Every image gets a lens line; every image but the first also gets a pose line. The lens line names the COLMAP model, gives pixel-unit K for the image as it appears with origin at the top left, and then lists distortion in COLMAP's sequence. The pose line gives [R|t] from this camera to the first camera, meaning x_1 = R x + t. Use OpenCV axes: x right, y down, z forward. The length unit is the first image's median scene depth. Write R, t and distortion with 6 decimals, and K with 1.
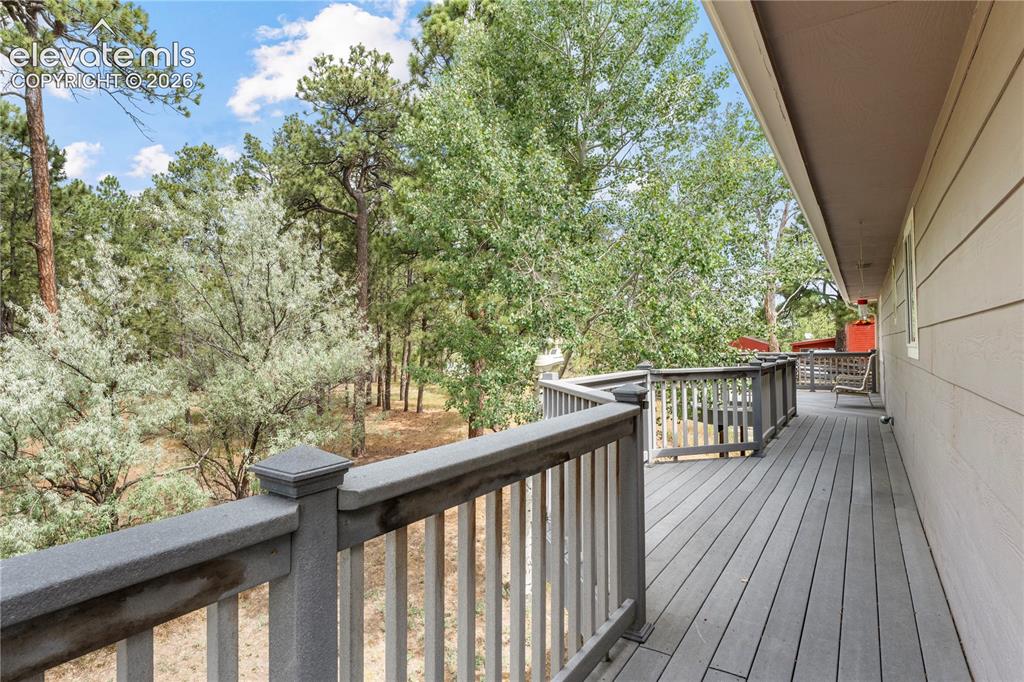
lens RADIAL K [[519.2, 0, 514.3], [0, 519.2, 340.1], [0, 0, 1]] dist [-0.000380, -0.001622]
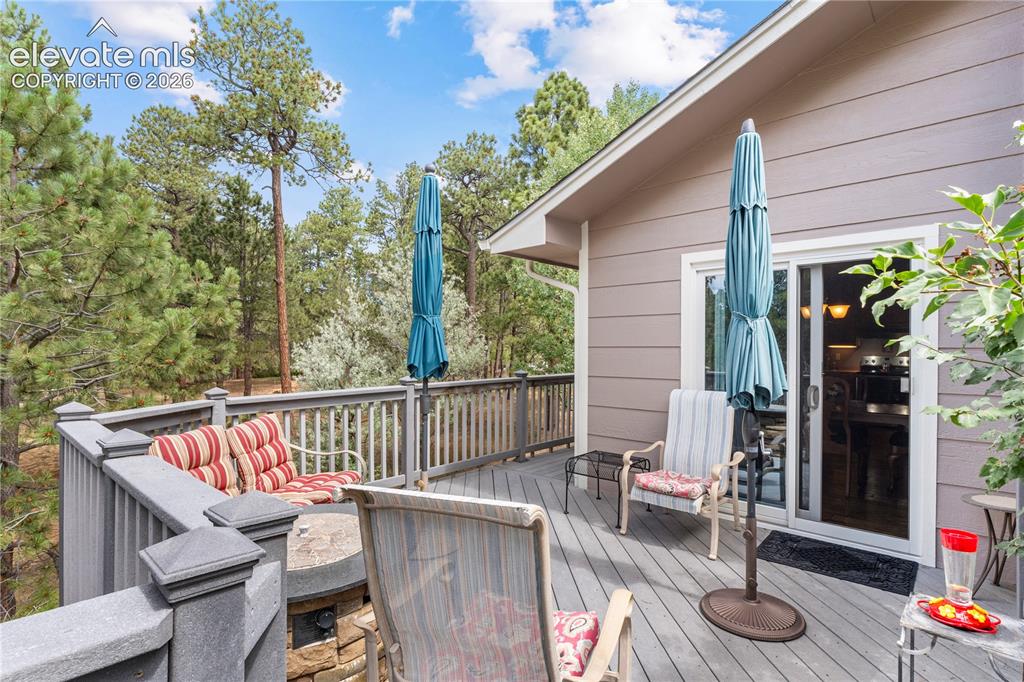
lens RADIAL K [[519.2, 0, 512.9], [0, 519.2, 344.0], [0, 0, 1]] dist [-0.000380, -0.001622]
pose [[0.987734, 0.015705, -0.155353, 0.033108], [-0.014555, 0.999858, 0.008538, -0.011283], [0.155464, -0.006172, 0.987822, -0.368924]]
